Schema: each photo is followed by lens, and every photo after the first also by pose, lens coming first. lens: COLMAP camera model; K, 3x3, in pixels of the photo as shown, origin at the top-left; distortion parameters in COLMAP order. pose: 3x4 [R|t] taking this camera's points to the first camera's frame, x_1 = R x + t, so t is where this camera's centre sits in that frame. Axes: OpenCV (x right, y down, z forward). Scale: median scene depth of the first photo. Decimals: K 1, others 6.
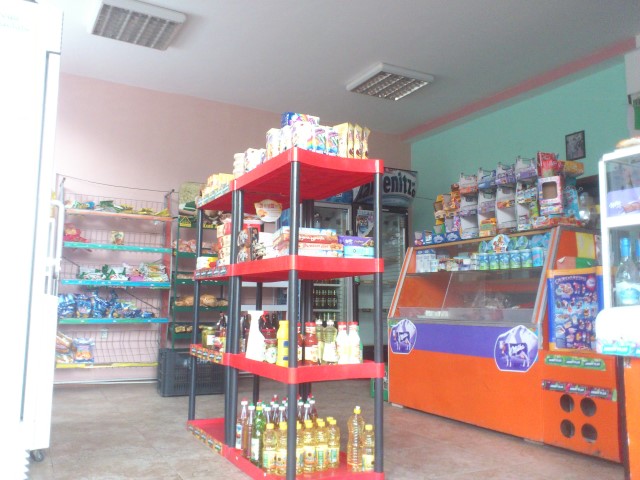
lens RADIAL K [[569.8, 0, 320.7], [0, 569.8, 240.9], [0, 0, 1]] dist [-0.039633, 0.020158]
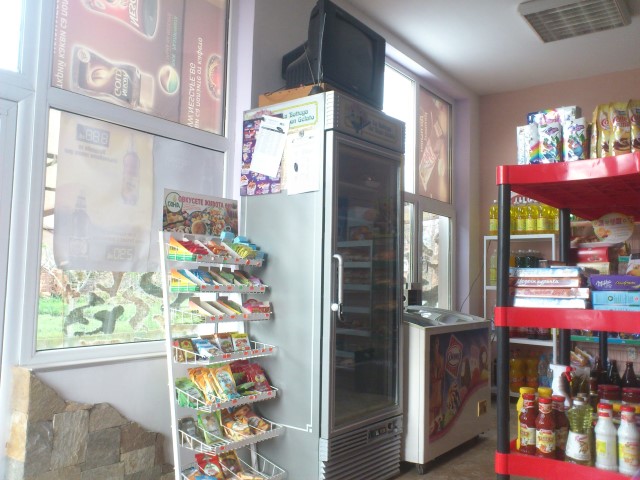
lens RADIAL K [[569.8, 0, 321.4], [0, 569.8, 238.1], [0, 0, 1]] dist [-0.039633, 0.020158]
pose [[0.398916, -0.071545, -0.914192, 0.526771], [0.089286, 0.995245, -0.038927, -0.056403], [0.912630, -0.066096, 0.403407, 0.437790]]
